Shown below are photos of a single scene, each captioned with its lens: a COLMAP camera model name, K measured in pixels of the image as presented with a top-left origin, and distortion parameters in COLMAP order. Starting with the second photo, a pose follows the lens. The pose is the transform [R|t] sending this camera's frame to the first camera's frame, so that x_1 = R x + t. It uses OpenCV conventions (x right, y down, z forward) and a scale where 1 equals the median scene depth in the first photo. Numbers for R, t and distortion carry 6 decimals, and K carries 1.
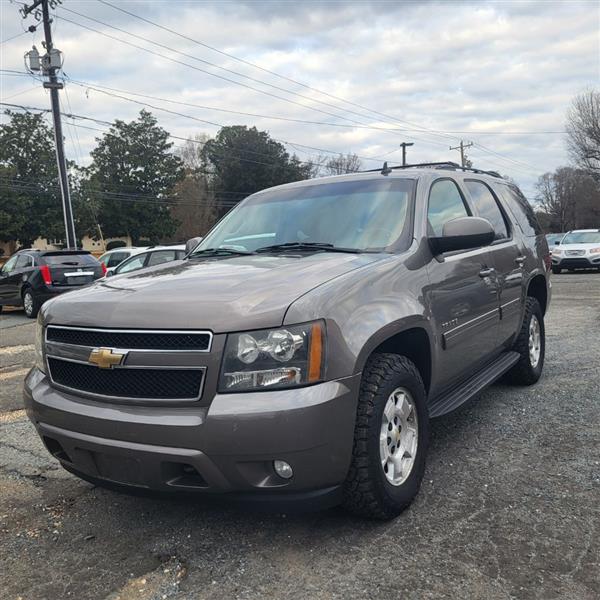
lens RADIAL K [[625.1, 0, 293.2], [0, 625.1, 302.2], [0, 0, 1]] dist [0.029270, 0.000000]
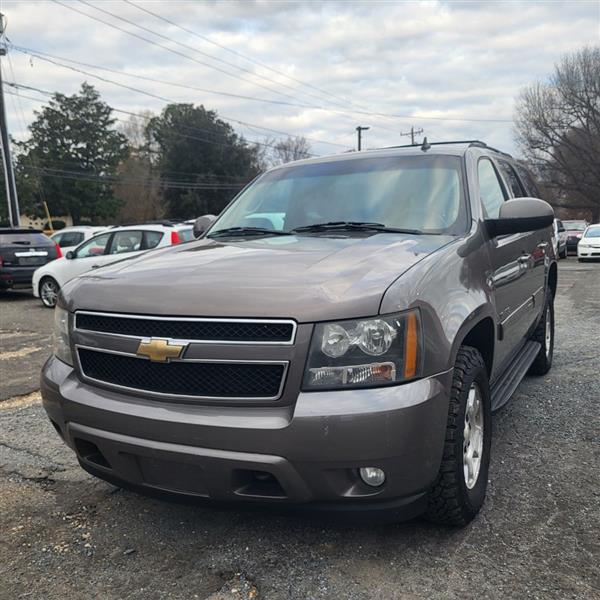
lens RADIAL K [[625.1, 0, 289.3], [0, 625.1, 316.1], [0, 0, 1]] dist [0.029270, 0.000000]
pose [[0.996193, 0.007720, 0.086833, -0.024254], [-0.011728, 0.998884, 0.045746, 0.000097], [-0.086383, -0.046590, 0.995172, 0.015892]]
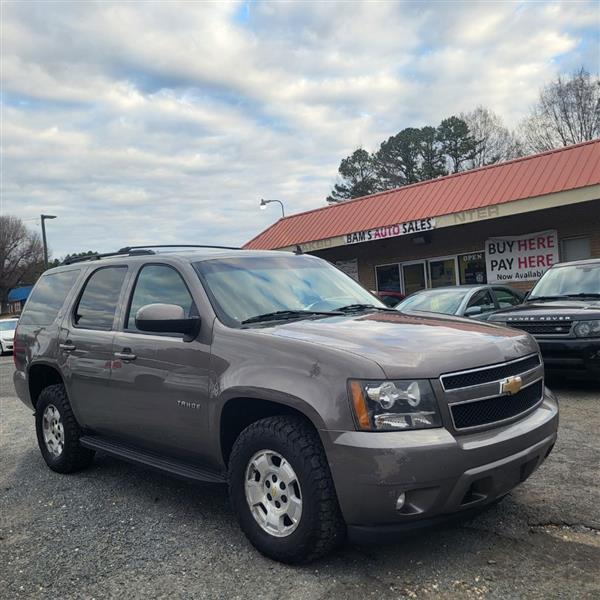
lens RADIAL K [[625.6, 0, 305.5], [0, 625.6, 310.6], [0, 0, 1]] dist [0.019418, 0.000000]
pose [[0.206274, 0.013748, 0.978398, -0.196297], [0.135327, 0.989892, -0.042440, -0.007252], [-0.969091, 0.141158, 0.202329, 0.139139]]
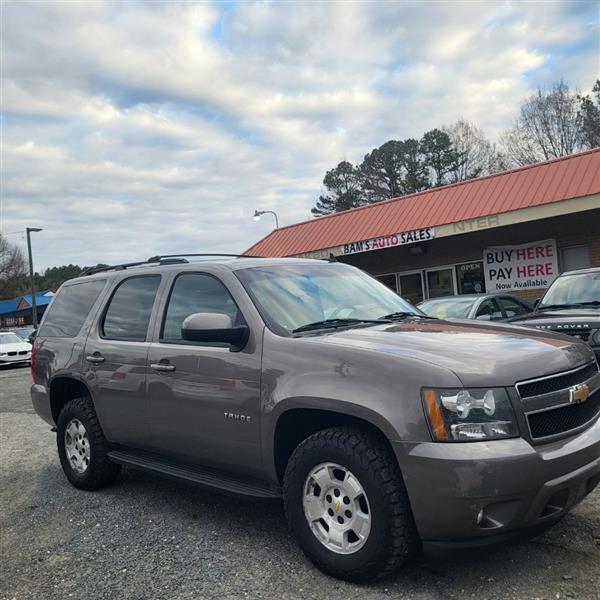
lens RADIAL K [[625.6, 0, 297.0], [0, 625.6, 305.0], [0, 0, 1]] dist [0.019418, 0.000000]
pose [[0.186405, 0.039704, 0.981670, -0.195696], [0.144584, 0.987196, -0.067382, -0.009160], [-0.971776, 0.154495, 0.178278, 0.159259]]
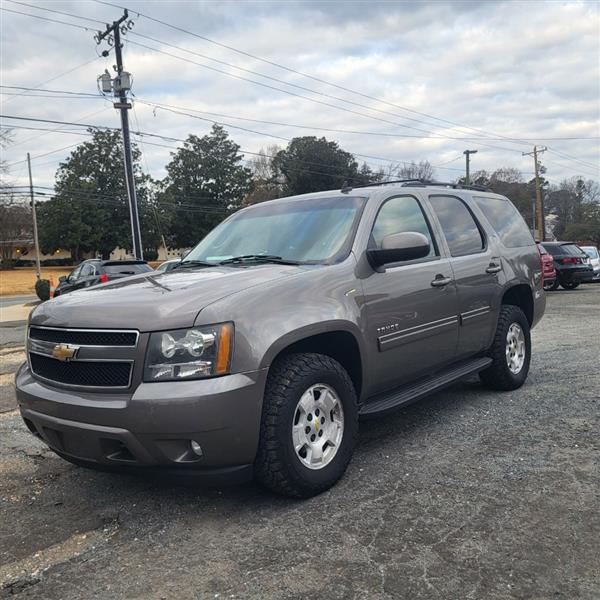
lens RADIAL K [[625.1, 0, 293.1], [0, 625.1, 305.4], [0, 0, 1]] dist [0.029270, 0.000000]
pose [[0.992723, 0.006604, -0.120240, 0.035097], [-0.007671, 0.999935, -0.008412, 0.000691], [0.120176, 0.009273, 0.992709, -0.018121]]
